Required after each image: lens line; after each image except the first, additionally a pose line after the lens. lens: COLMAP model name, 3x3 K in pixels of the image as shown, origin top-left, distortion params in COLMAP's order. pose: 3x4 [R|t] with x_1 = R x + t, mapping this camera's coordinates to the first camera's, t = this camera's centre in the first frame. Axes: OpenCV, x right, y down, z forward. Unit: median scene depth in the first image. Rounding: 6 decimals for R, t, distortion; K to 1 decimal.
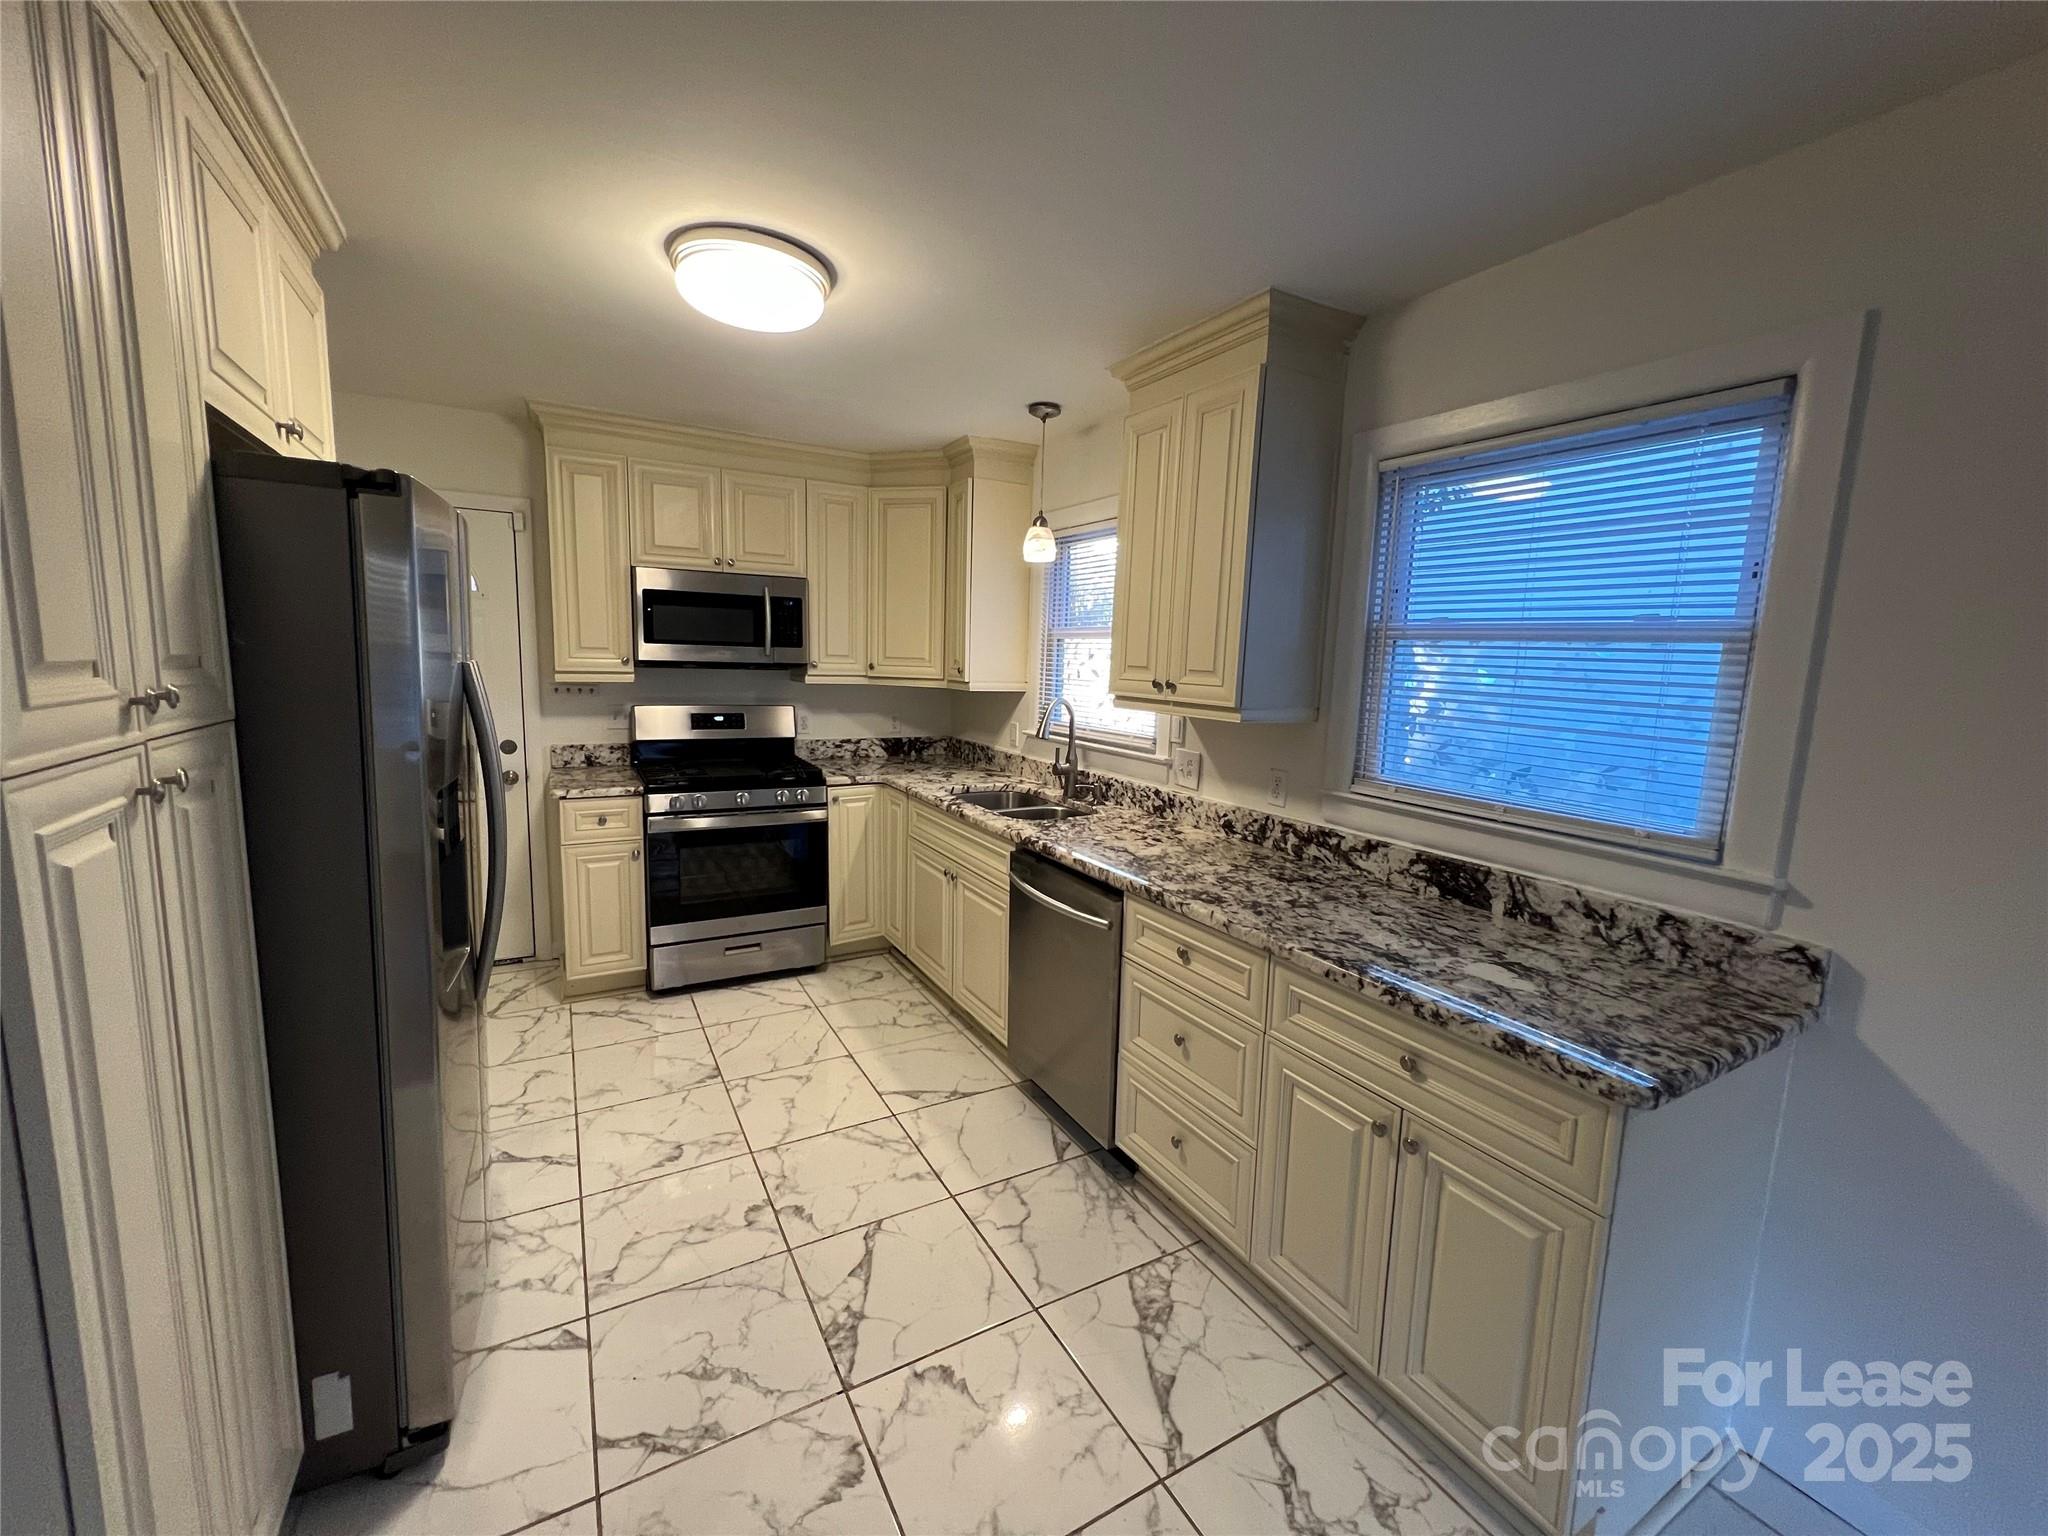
lens RADIAL K [[819.7, 0, 1016.0], [0, 819.7, 765.9], [0, 0, 1]] dist [-0.000599, 0.000034]
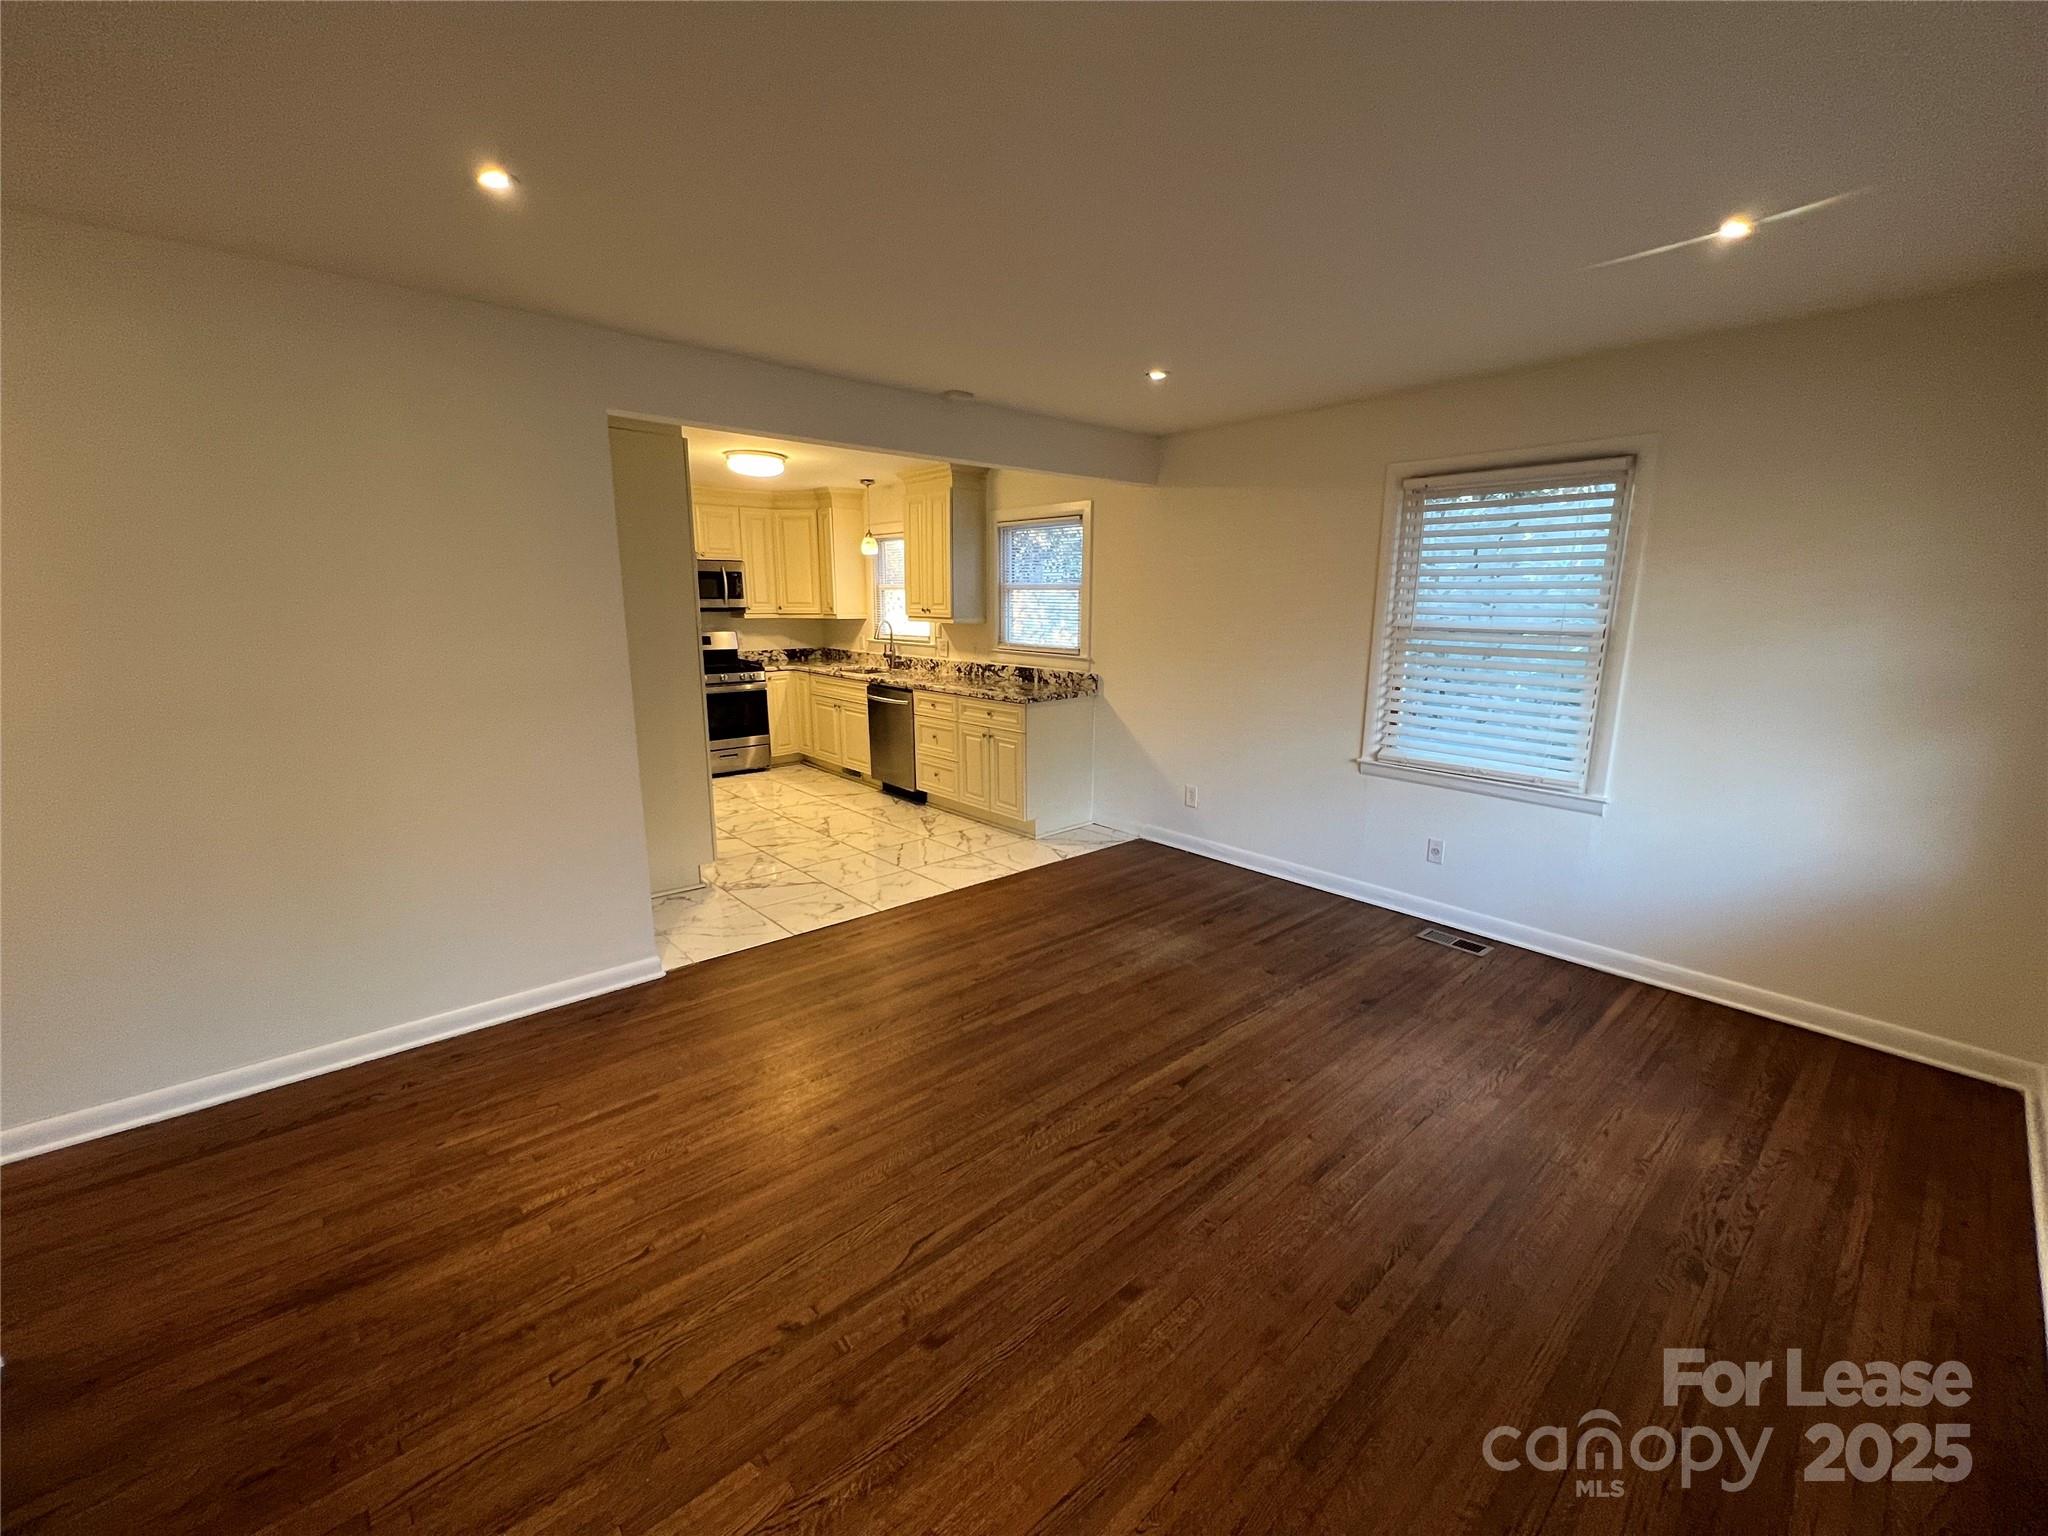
lens RADIAL K [[819.7, 0, 1016.0], [0, 819.7, 765.9], [0, 0, 1]] dist [-0.000599, 0.000034]
pose [[0.978717, -0.069067, 0.193241, -0.056603], [0.055146, 0.995542, 0.076522, 0.176096], [-0.197664, -0.064237, 0.978163, -1.355921]]
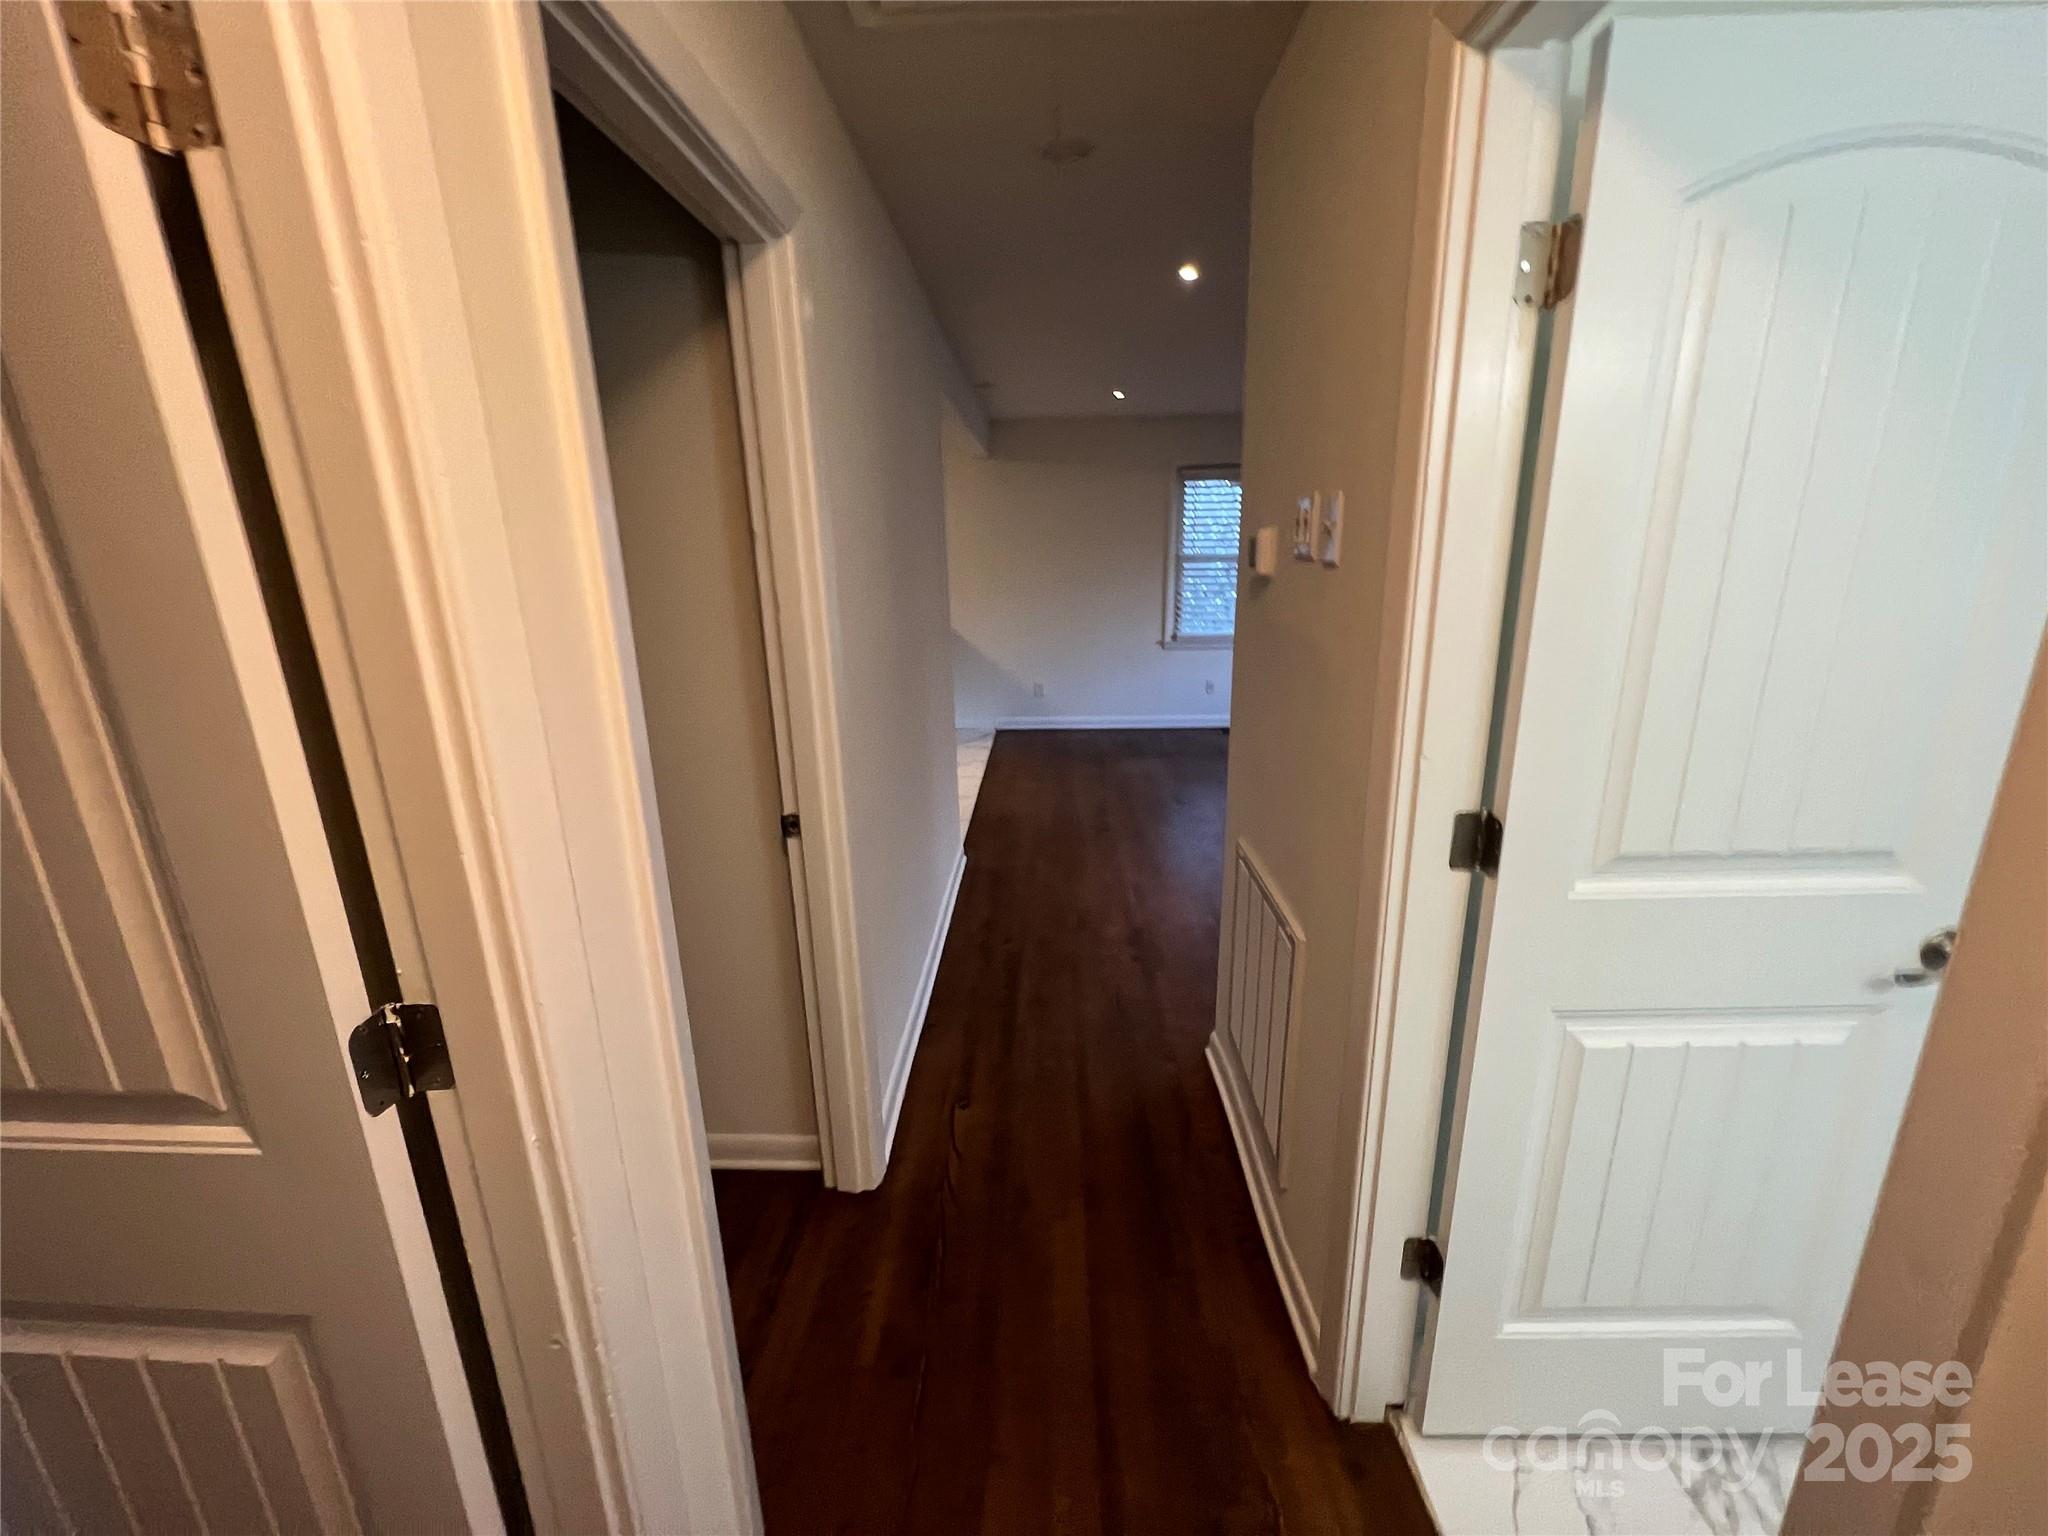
lens RADIAL K [[819.7, 0, 1016.0], [0, 819.7, 765.9], [0, 0, 1]] dist [-0.000599, 0.000034]
pose [[0.518684, -0.261525, 0.813985, -1.460706], [0.155274, 0.965049, 0.211118, 0.089605], [-0.840748, 0.016887, 0.541164, -0.965766]]
